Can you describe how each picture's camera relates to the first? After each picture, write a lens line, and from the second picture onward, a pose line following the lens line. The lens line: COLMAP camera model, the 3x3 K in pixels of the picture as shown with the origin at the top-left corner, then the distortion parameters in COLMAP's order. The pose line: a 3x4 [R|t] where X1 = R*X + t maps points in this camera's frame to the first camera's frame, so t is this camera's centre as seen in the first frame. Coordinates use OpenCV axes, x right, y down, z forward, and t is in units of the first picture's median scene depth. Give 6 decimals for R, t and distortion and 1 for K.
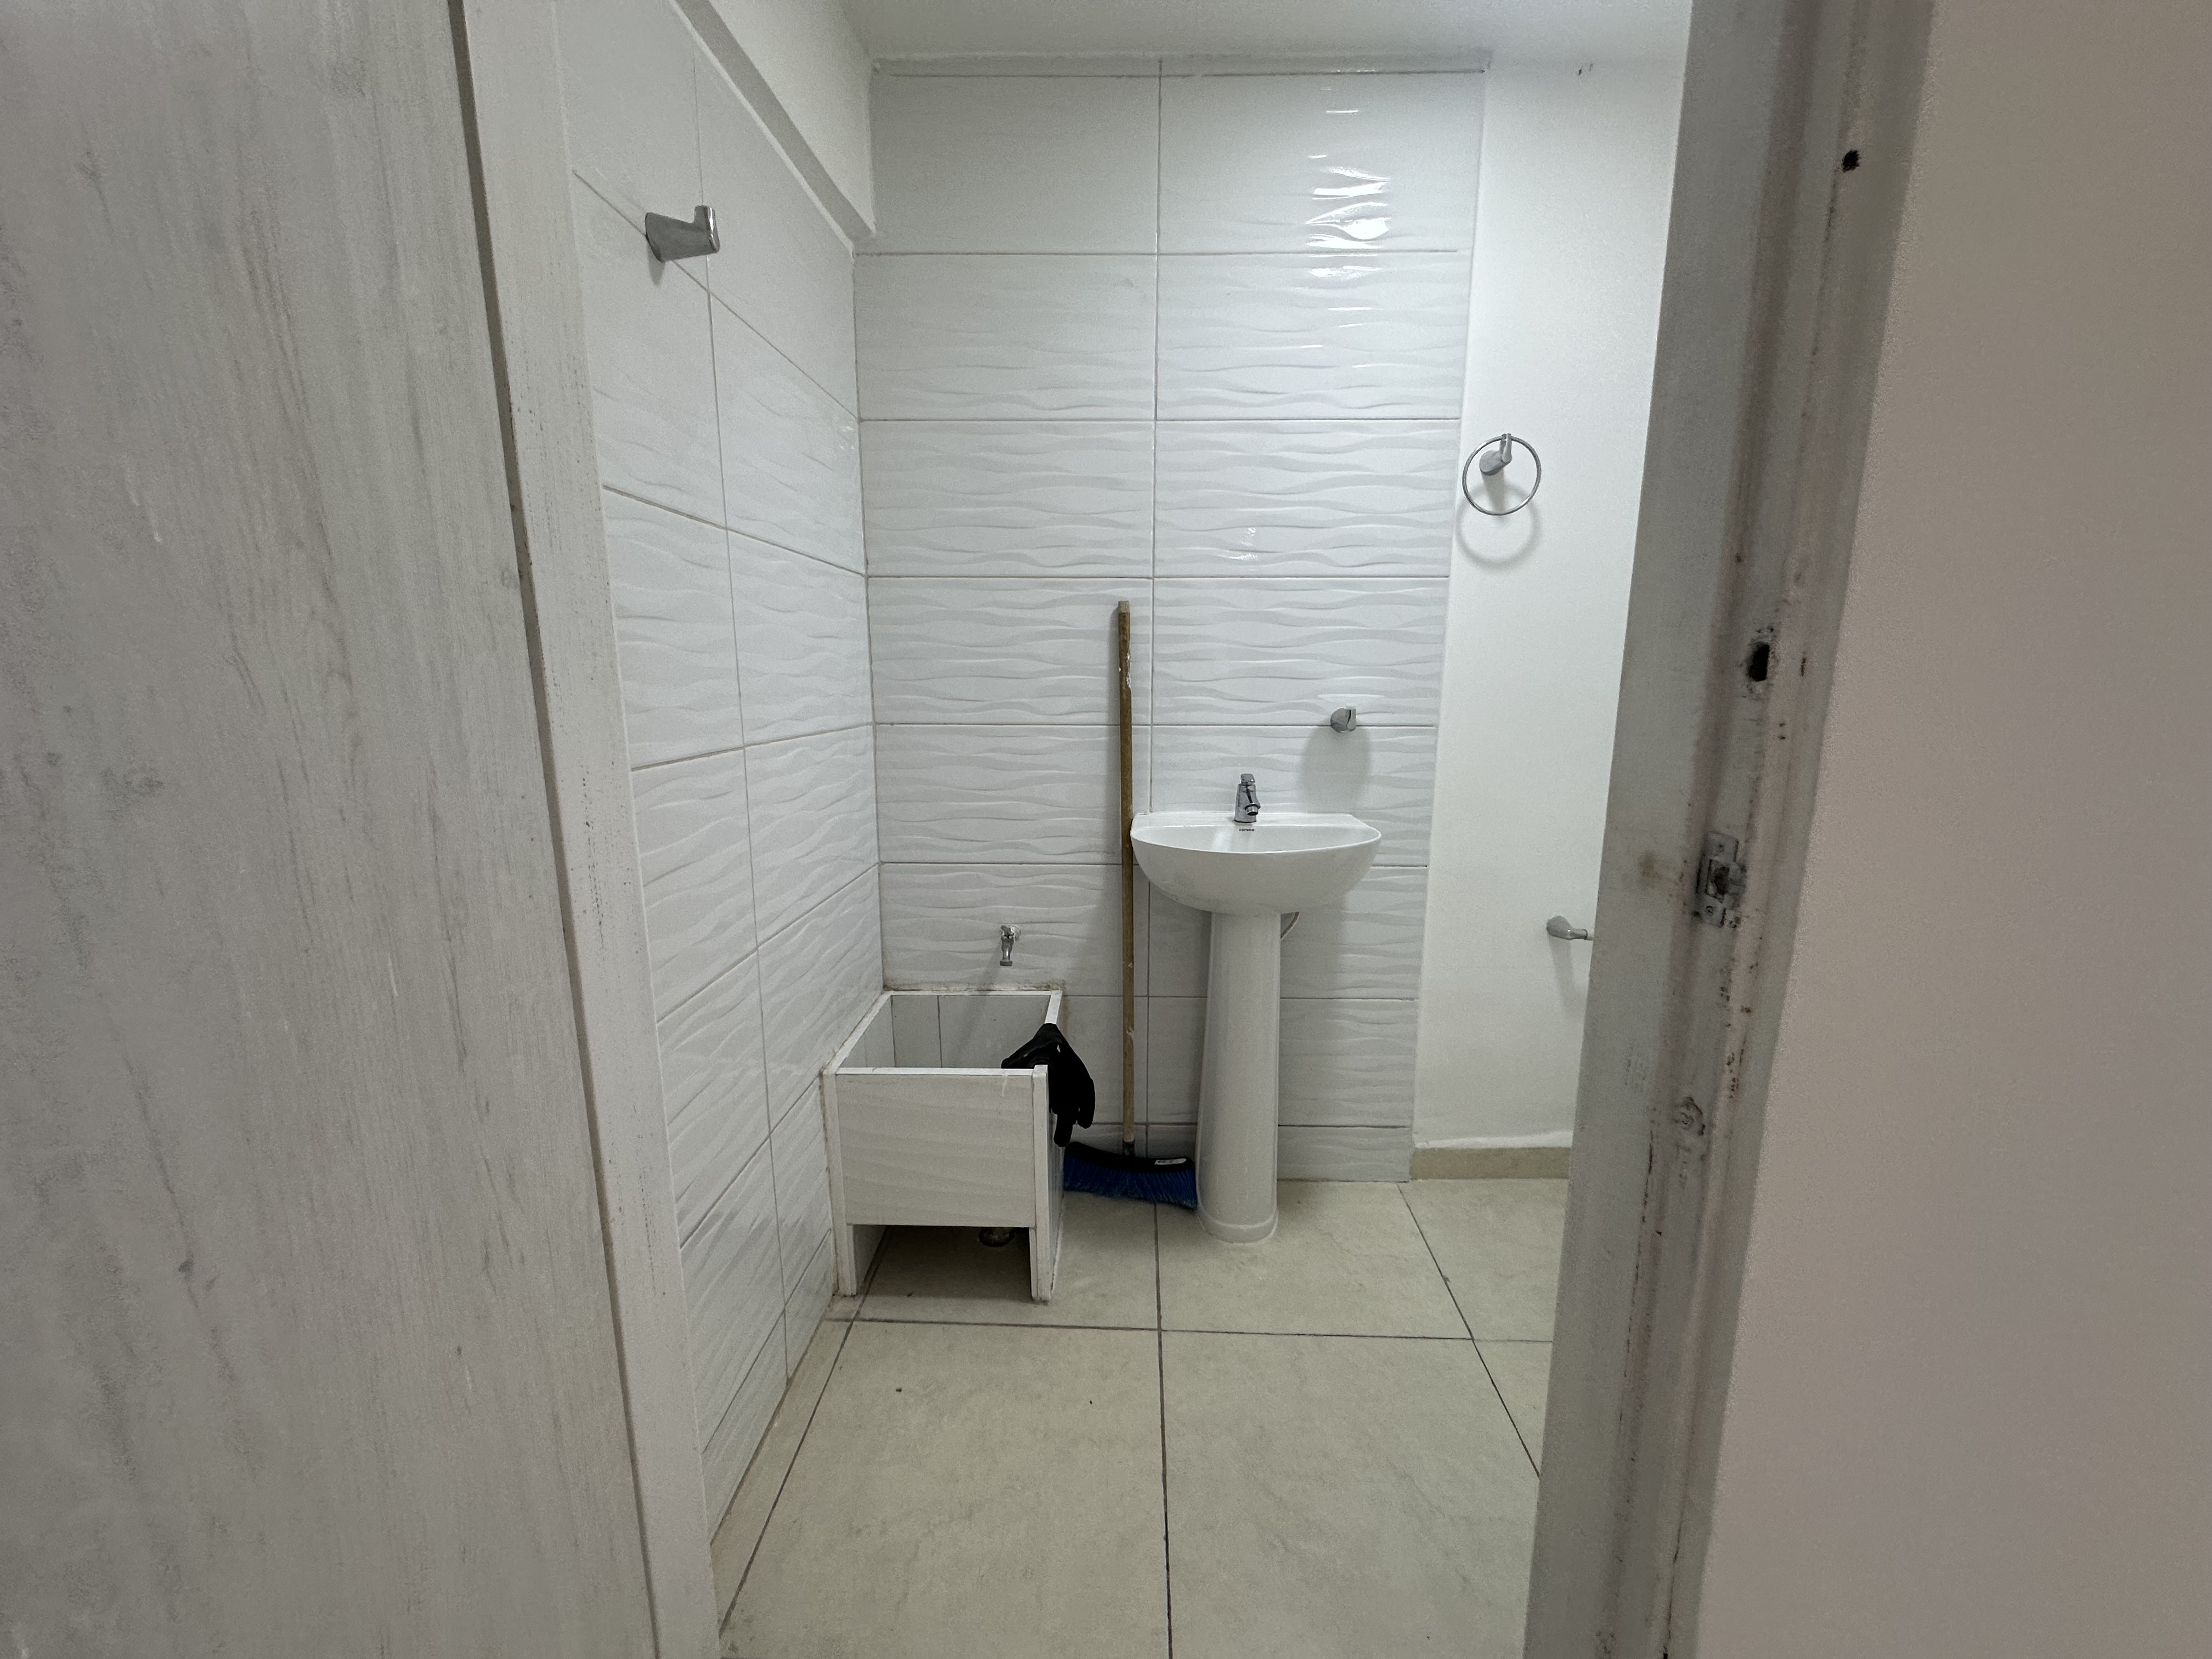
lens RADIAL K [[884.5, 0, 1108.9], [0, 884.5, 821.7], [0, 0, 1]] dist [-0.001812, 0.000200]
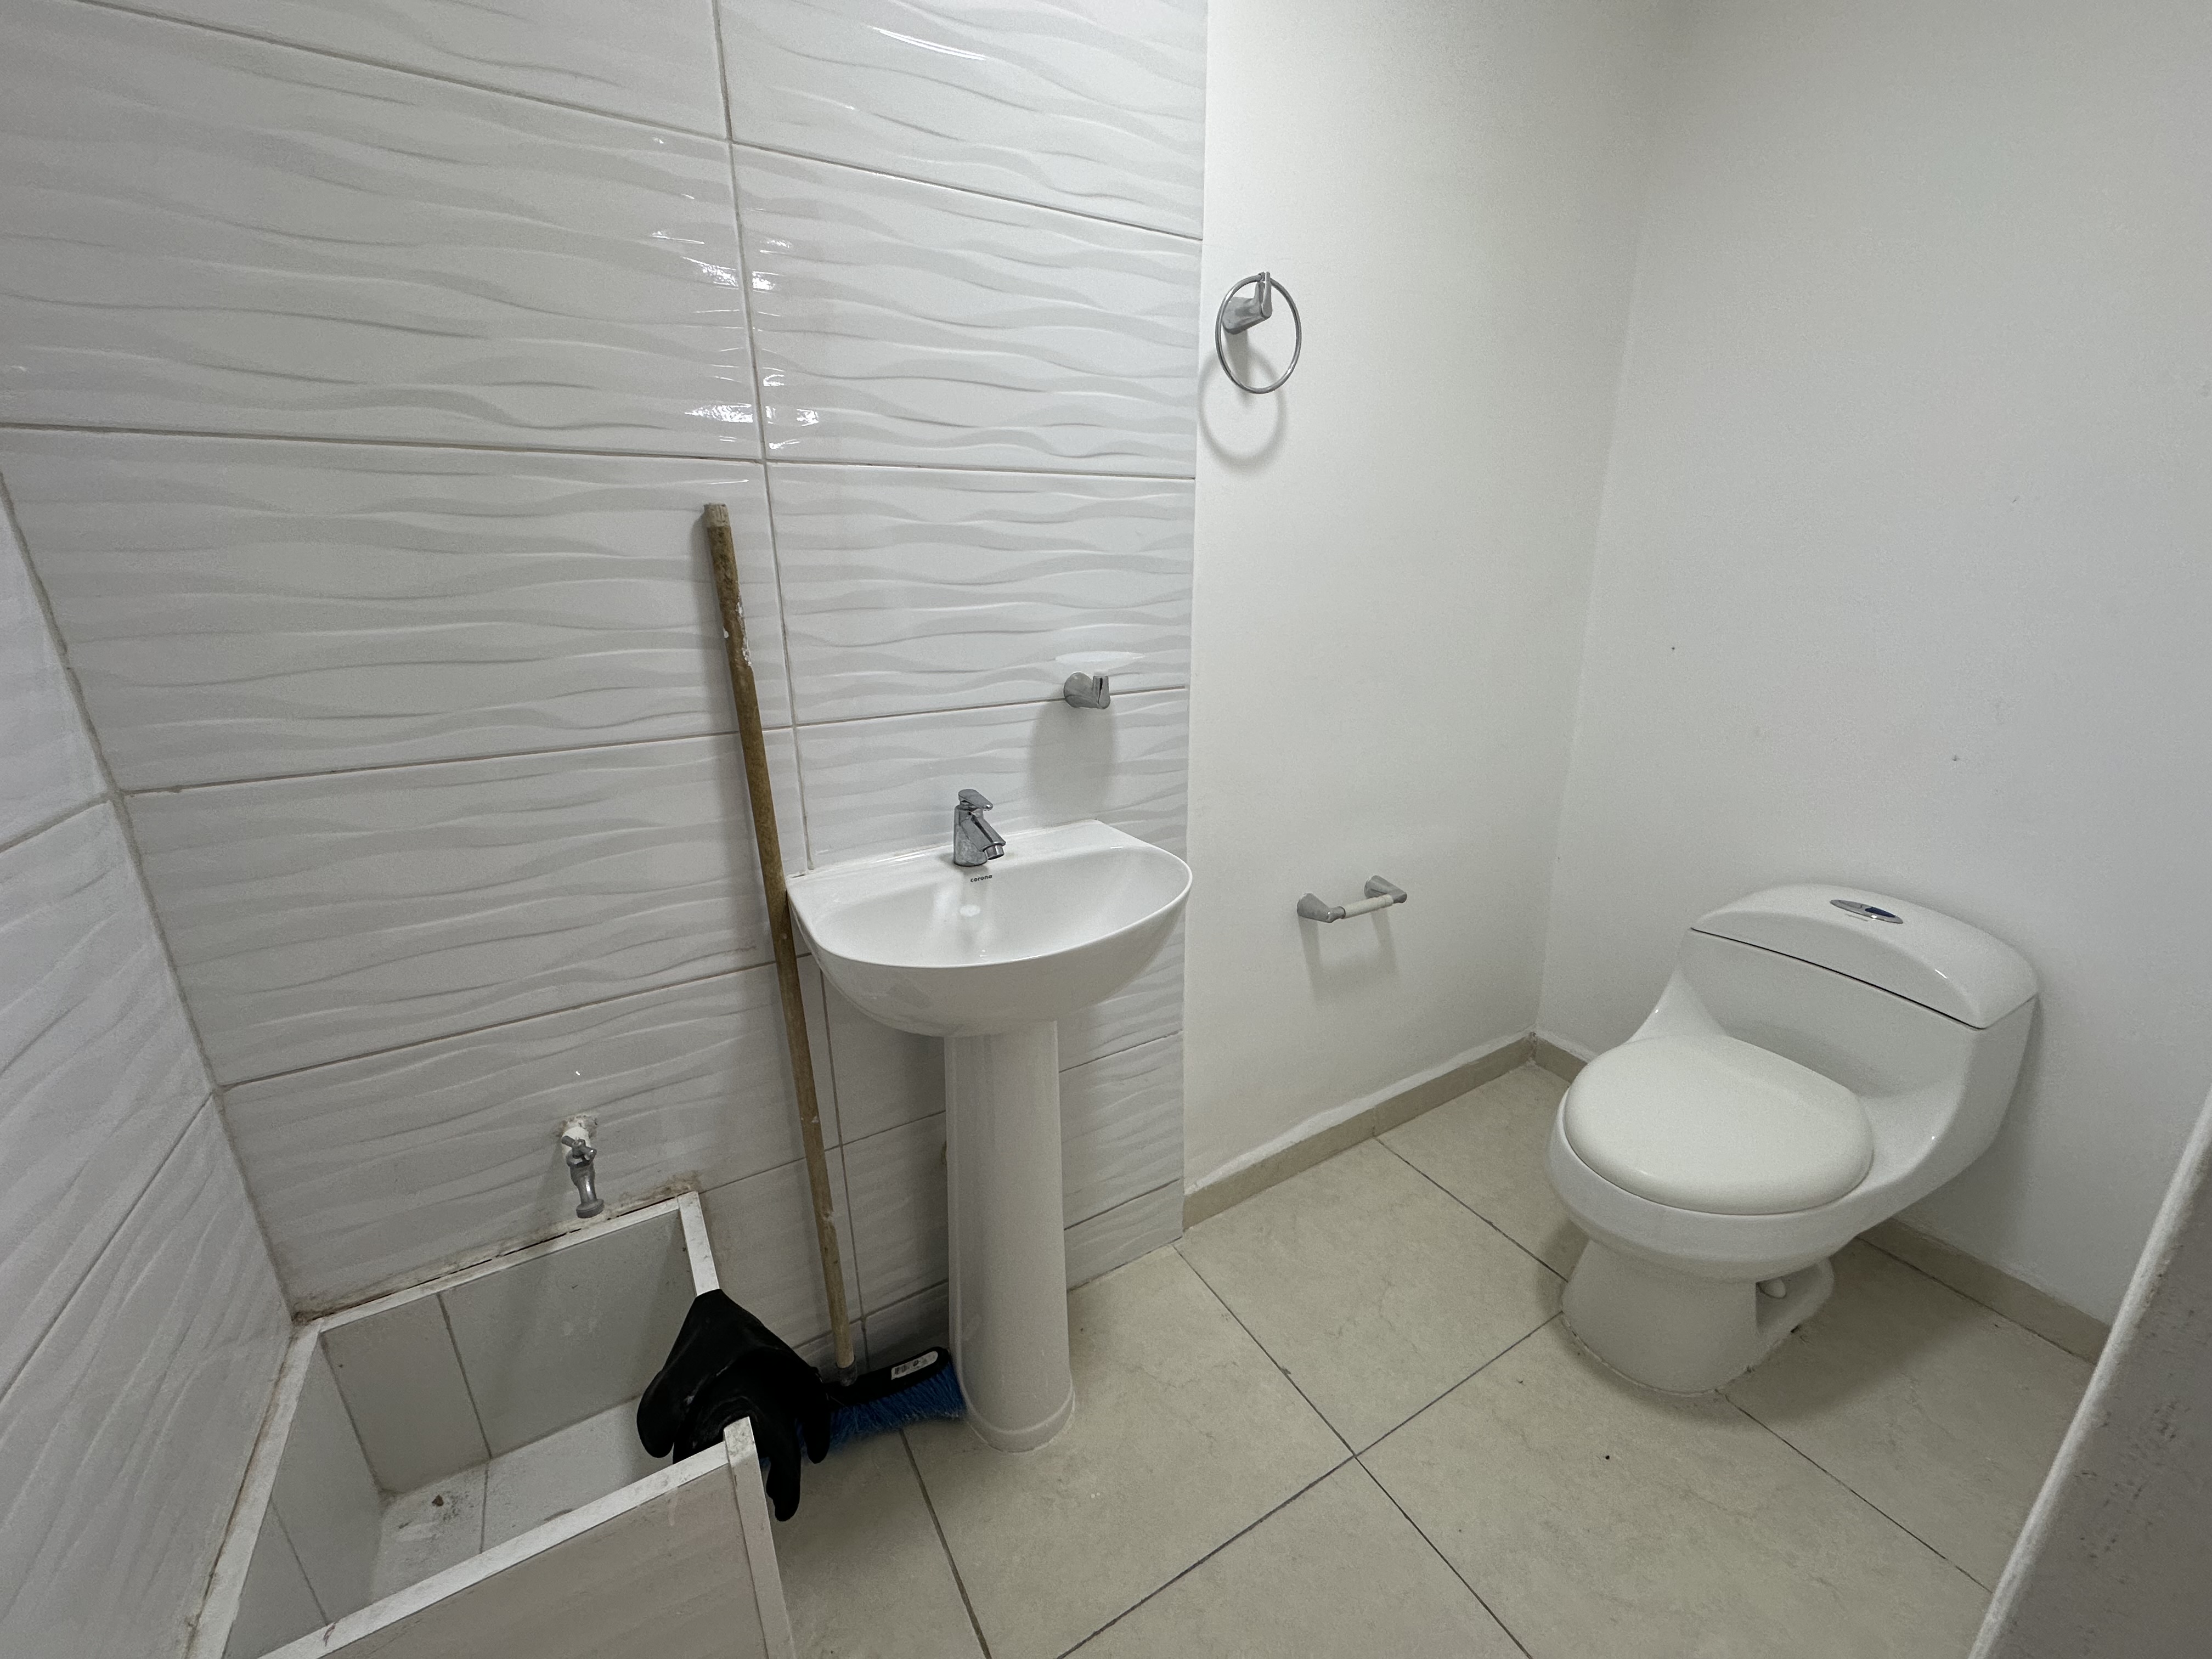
lens RADIAL K [[884.5, 0, 1110.0], [0, 884.5, 828.0], [0, 0, 1]] dist [-0.001812, 0.000200]
pose [[0.841923, -0.166484, 0.513273, -0.087173], [0.102228, 0.983199, 0.151224, -0.111216], [-0.529826, -0.074848, 0.844797, 0.399693]]
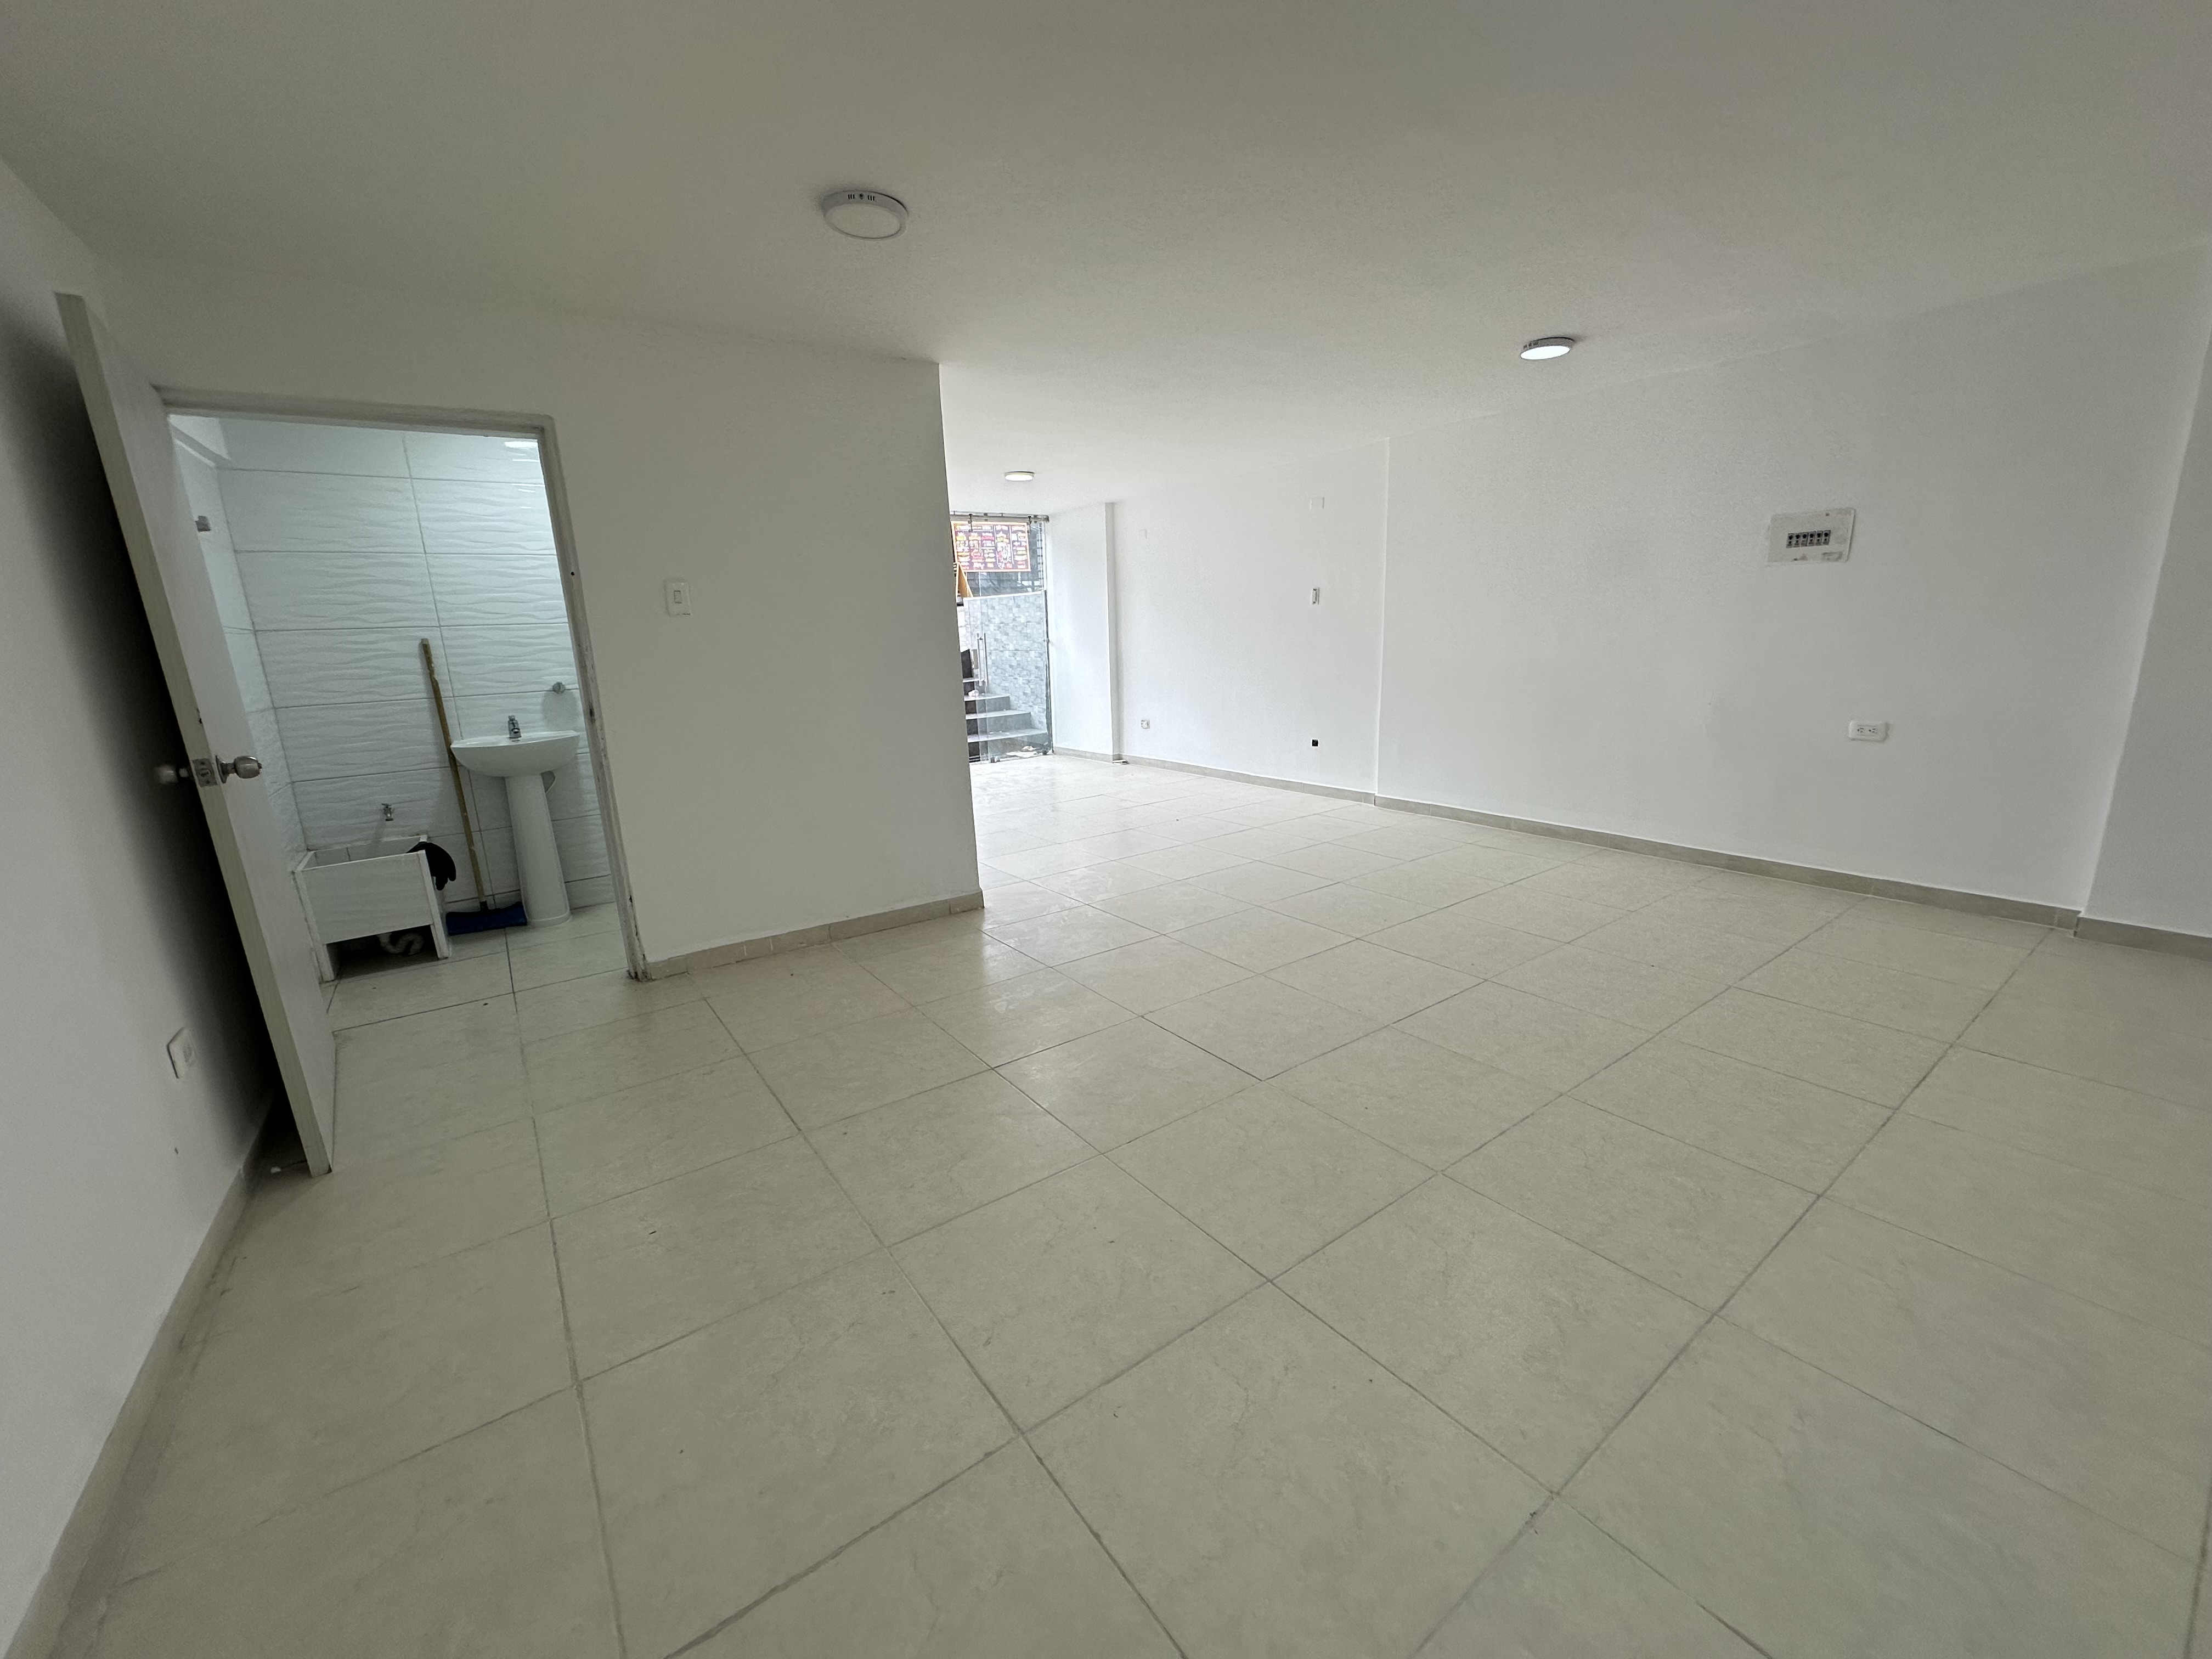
lens RADIAL K [[884.5, 0, 1111.3], [0, 884.5, 822.9], [0, 0, 1]] dist [-0.001812, 0.000200]
pose [[0.787002, -0.166370, 0.594096, -0.018511], [0.147875, 0.985752, 0.080158, 0.244964], [-0.598967, 0.024767, 0.800391, -1.584530]]
